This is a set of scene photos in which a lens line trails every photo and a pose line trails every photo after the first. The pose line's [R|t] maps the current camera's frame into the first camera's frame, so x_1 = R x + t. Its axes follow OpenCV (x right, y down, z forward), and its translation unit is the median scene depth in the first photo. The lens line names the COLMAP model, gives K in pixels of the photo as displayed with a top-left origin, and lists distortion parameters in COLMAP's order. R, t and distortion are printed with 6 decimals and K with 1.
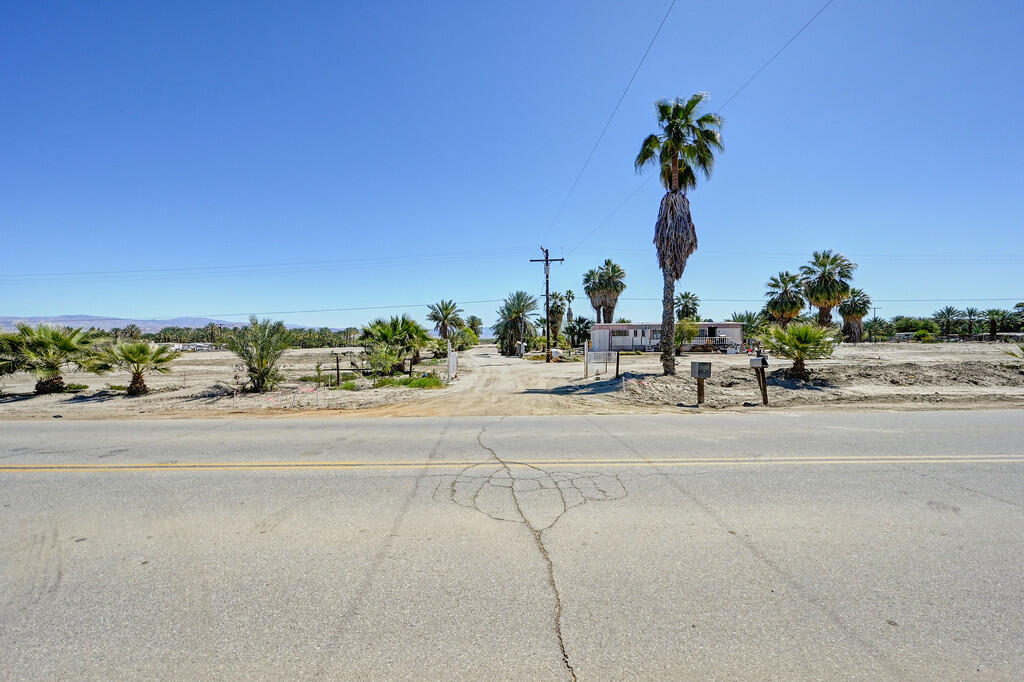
lens RADIAL K [[401.5, 0, 510.7], [0, 401.5, 346.4], [0, 0, 1]] dist [-0.002645, 0.000159]
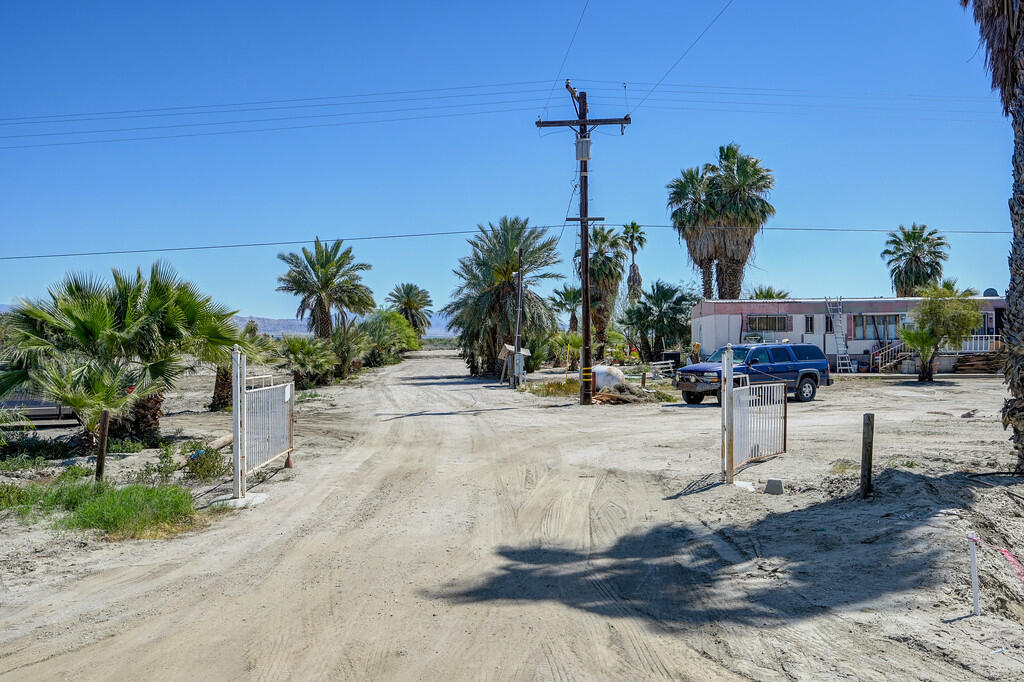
lens RADIAL K [[881.7, 0, 507.1], [0, 881.7, 352.4], [0, 0, 1]] dist [-0.004688, -0.000699]
pose [[0.999967, 0.000068, 0.008141, 0.011160], [-0.000055, 0.999999, -0.001579, -0.003744], [-0.008141, 0.001579, 0.999966, 0.148017]]
